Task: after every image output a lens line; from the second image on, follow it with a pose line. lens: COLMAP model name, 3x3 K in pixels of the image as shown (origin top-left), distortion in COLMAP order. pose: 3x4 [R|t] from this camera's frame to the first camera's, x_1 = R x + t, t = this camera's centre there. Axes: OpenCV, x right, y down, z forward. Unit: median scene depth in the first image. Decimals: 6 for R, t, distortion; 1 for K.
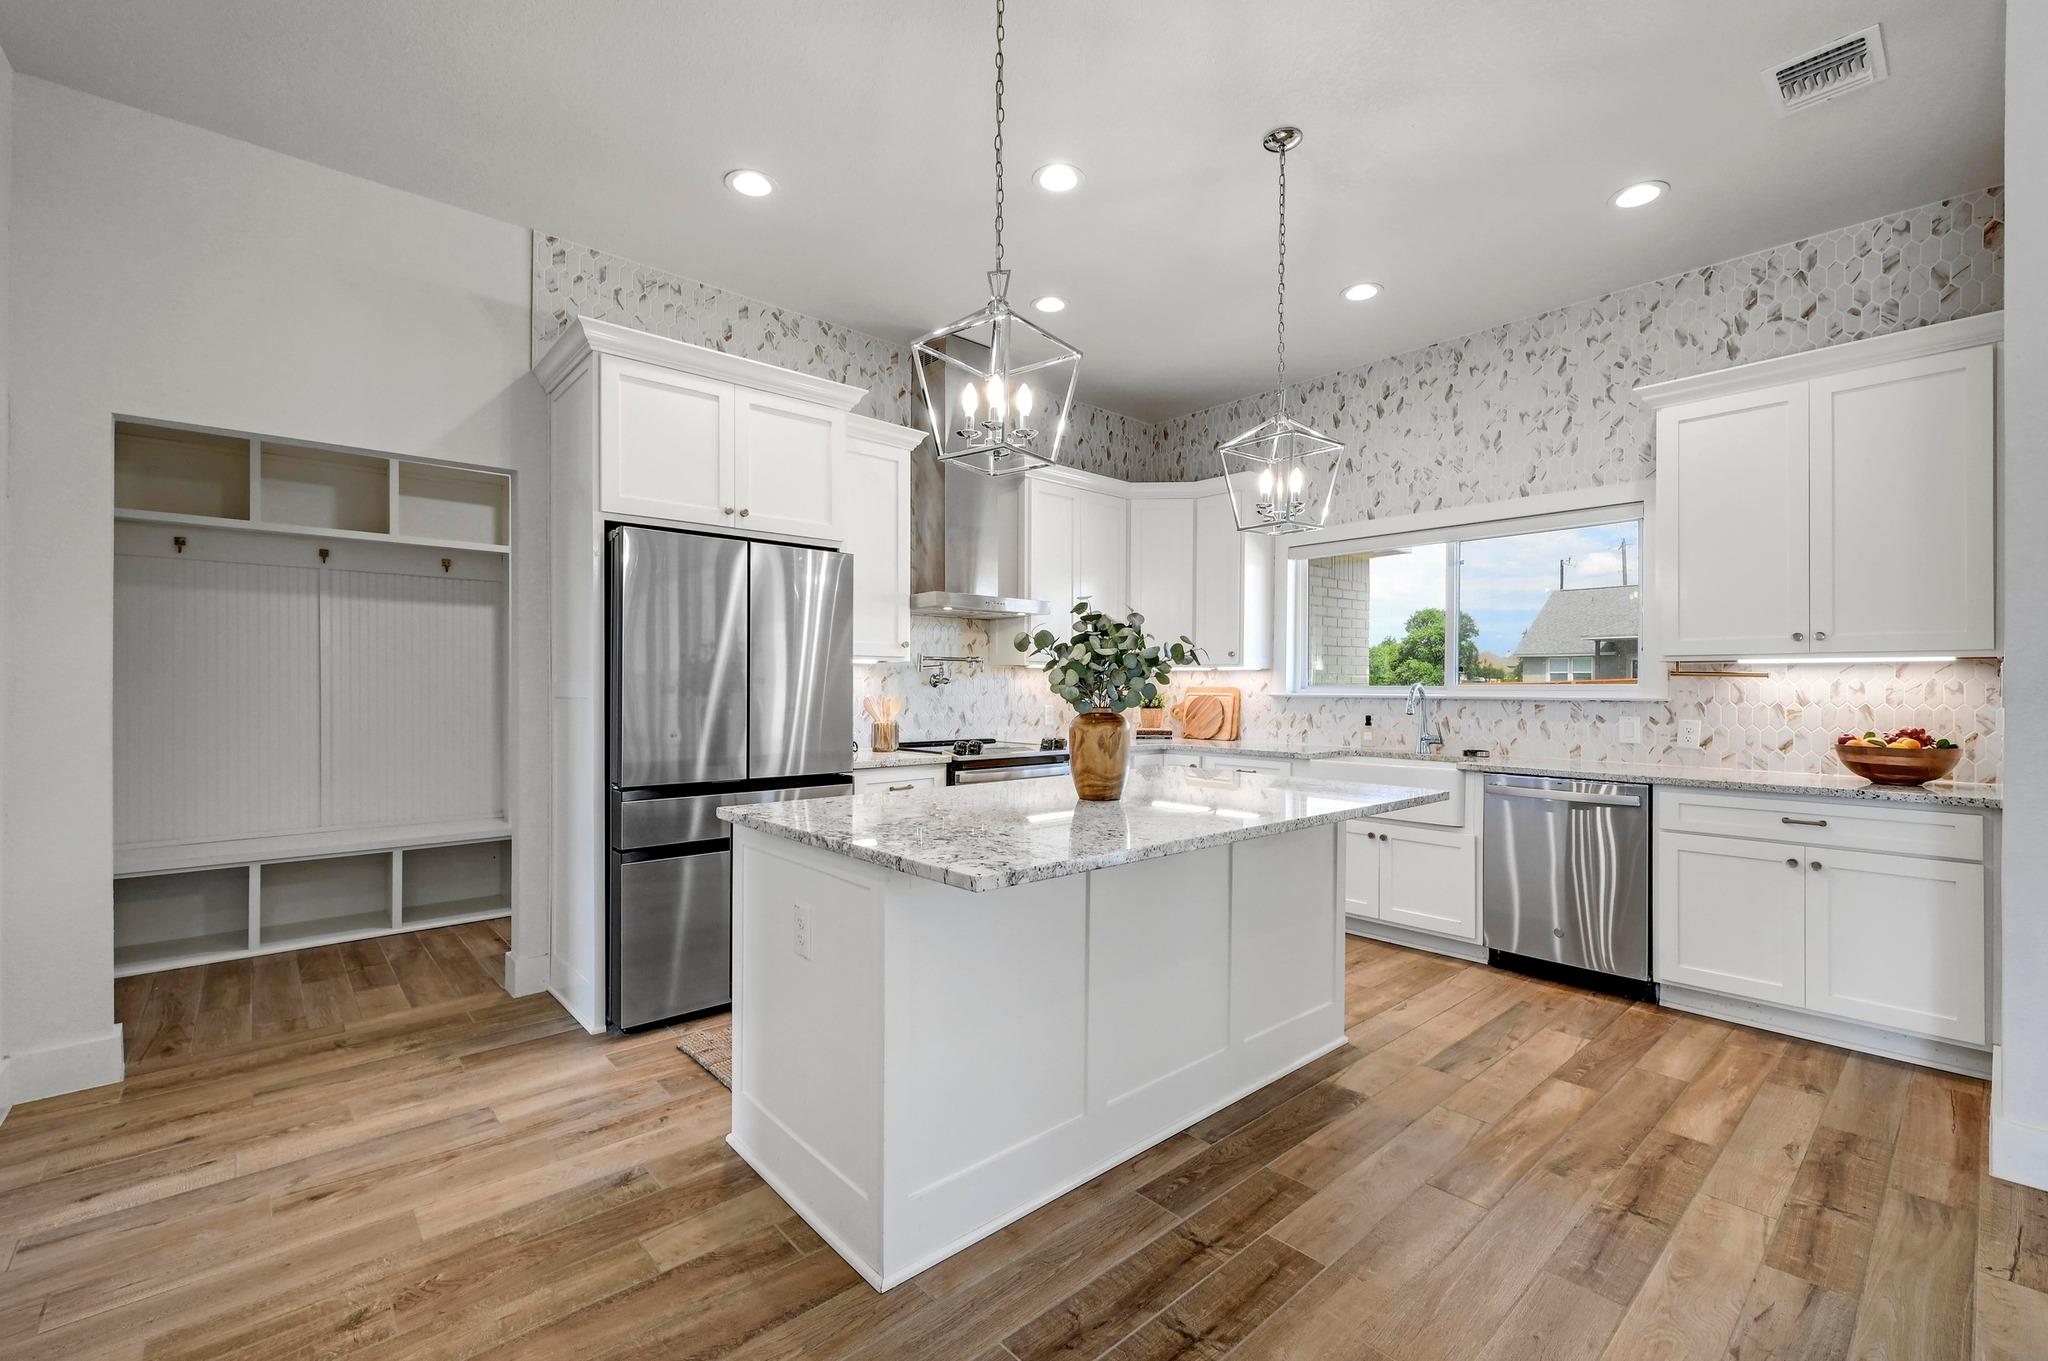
lens RADIAL K [[859.0, 0, 1031.6], [0, 859.0, 681.7], [0, 0, 1]] dist [-0.000374, 0.000921]
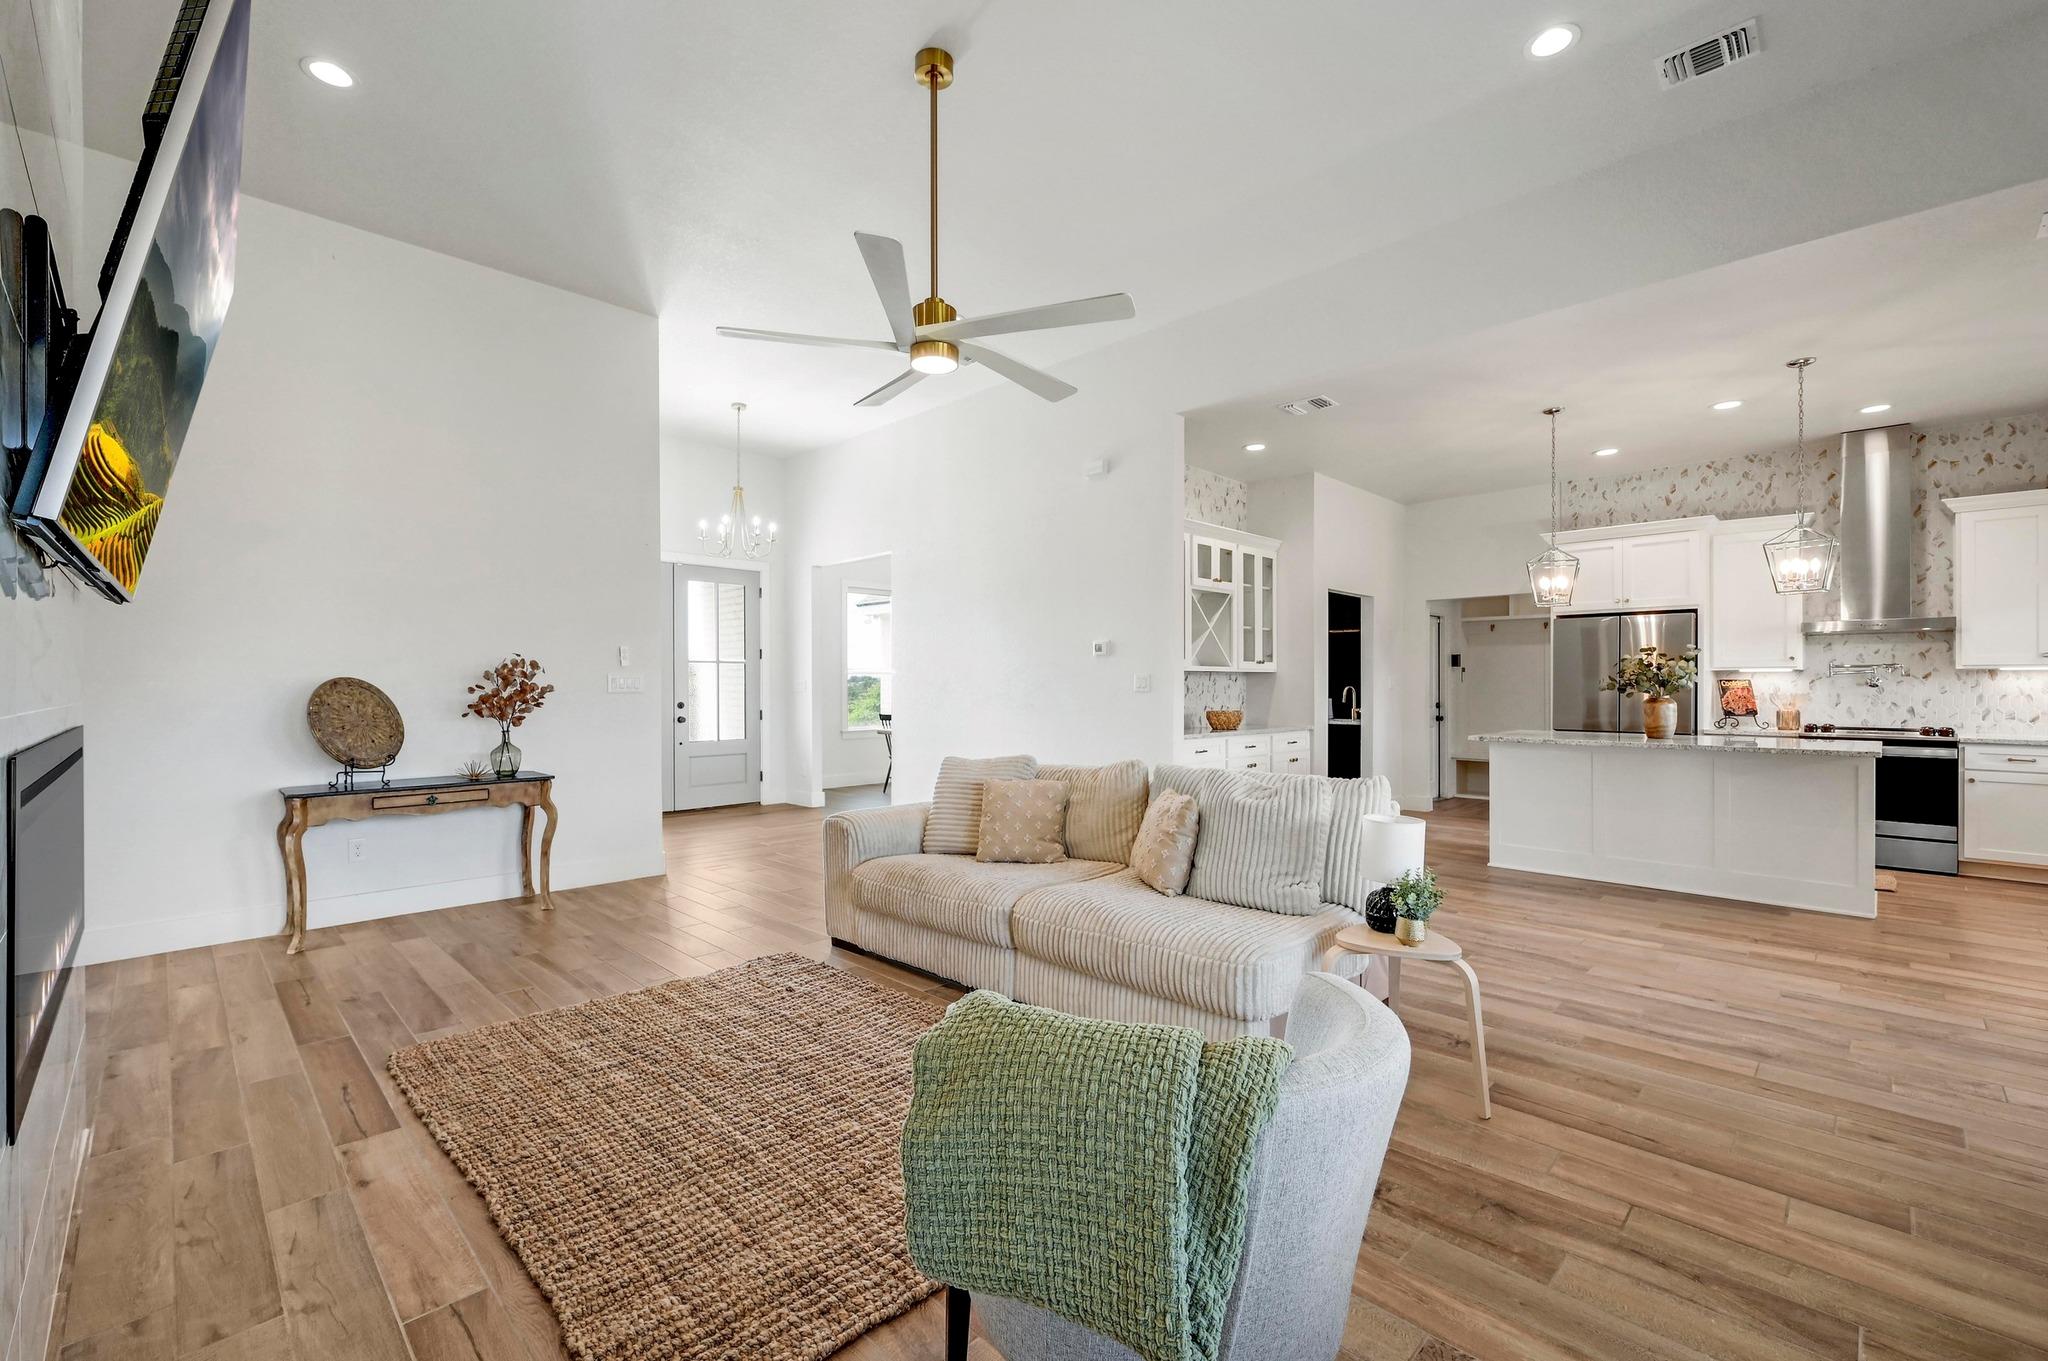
lens RADIAL K [[859.0, 0, 1028.6], [0, 859.0, 686.4], [0, 0, 1]] dist [-0.000374, 0.000921]
pose [[0.066207, -0.004617, -0.997795, 1.296874], [0.002894, 0.999986, -0.004435, 0.008214], [0.997802, -0.002594, 0.066220, -0.442487]]
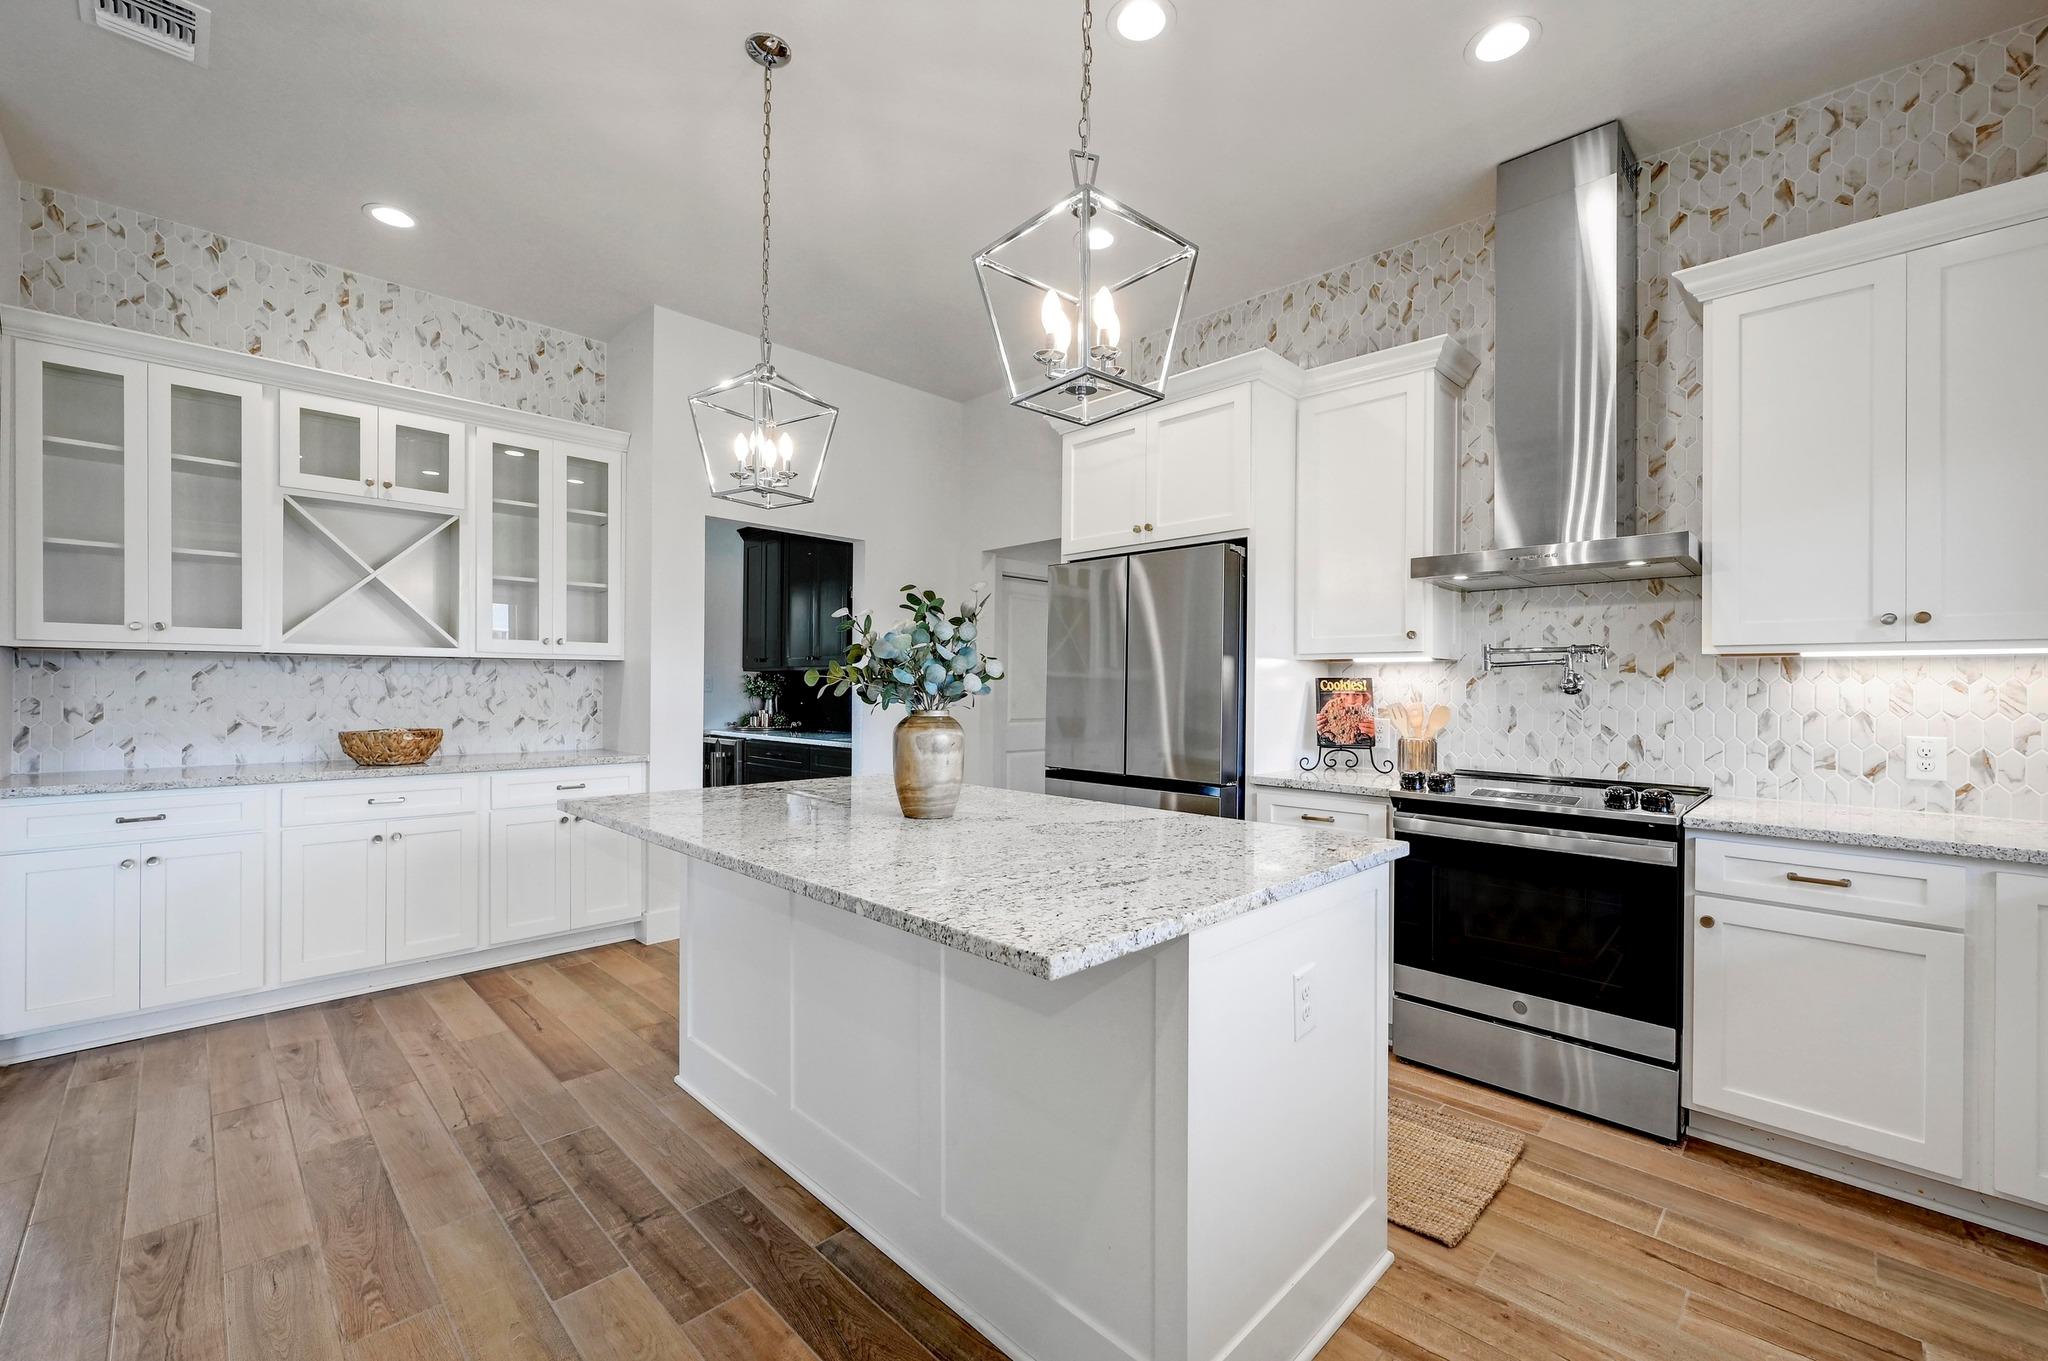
lens RADIAL K [[829.2, 0, 1030.4], [0, 829.2, 686.5], [0, 0, 1]] dist [-0.001117, 0.000049]
pose [[0.064043, -0.003410, -0.997941, 0.561433], [-0.004285, 0.999984, -0.003692, 0.005569], [0.997938, 0.004513, 0.064027, 0.641768]]
